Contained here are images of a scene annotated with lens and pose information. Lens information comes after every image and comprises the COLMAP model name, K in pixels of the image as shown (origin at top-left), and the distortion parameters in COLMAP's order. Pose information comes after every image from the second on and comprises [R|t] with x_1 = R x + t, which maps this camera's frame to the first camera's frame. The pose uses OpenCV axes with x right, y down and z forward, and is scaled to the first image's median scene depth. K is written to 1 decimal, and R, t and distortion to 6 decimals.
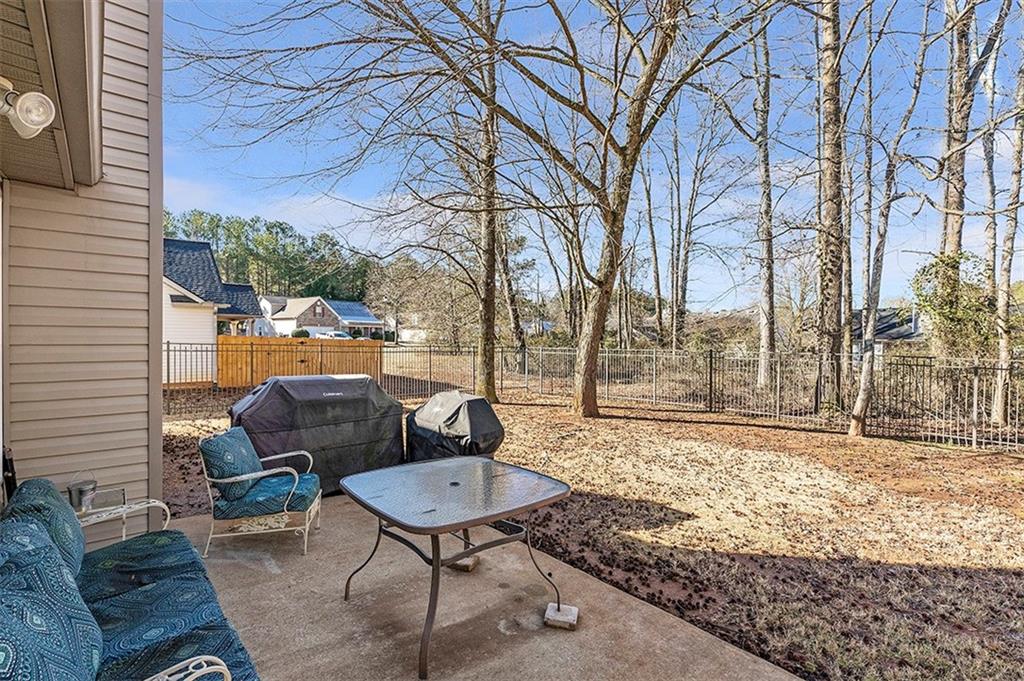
lens RADIAL K [[469.7, 0, 507.2], [0, 469.7, 339.9], [0, 0, 1]] dist [-0.007514, 0.002692]
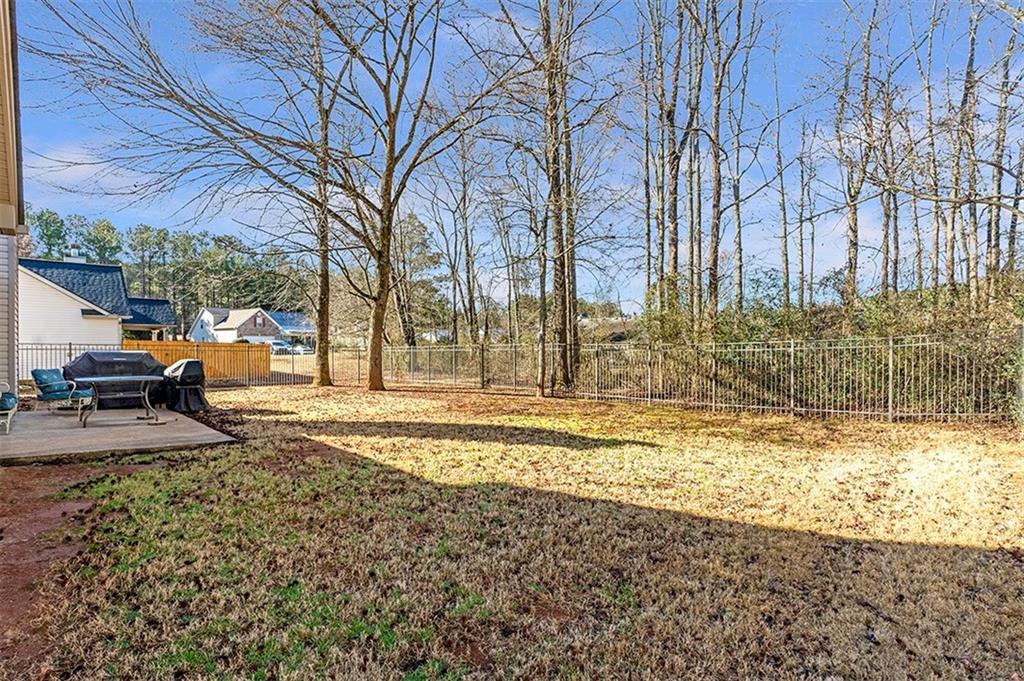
lens RADIAL K [[469.7, 0, 515.6], [0, 469.7, 343.2], [0, 0, 1]] dist [-0.007514, 0.002692]
pose [[0.997625, -0.015559, 0.067103, 0.410943], [0.016295, 0.999813, -0.010444, 0.032574], [-0.066928, 0.011513, 0.997691, -0.388740]]
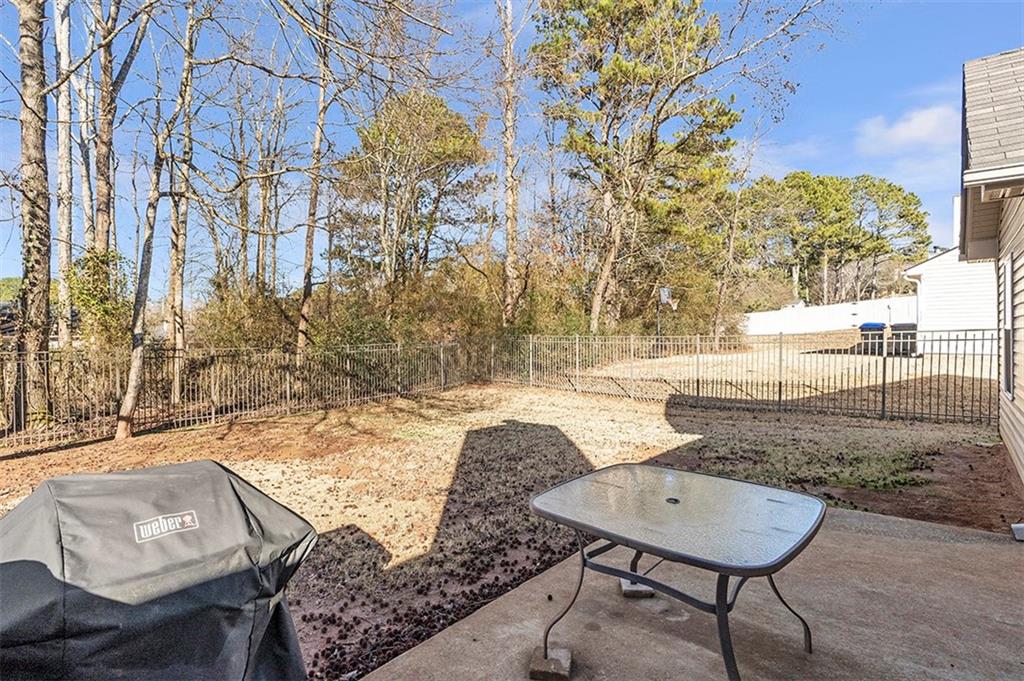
lens RADIAL K [[469.7, 0, 492.3], [0, 469.7, 332.9], [0, 0, 1]] dist [-0.007514, 0.002692]
pose [[-0.067829, -0.004888, 0.997685, -0.195496], [0.012351, 0.999907, 0.005738, 0.001824], [-0.997621, 0.012711, -0.067762, 0.297745]]
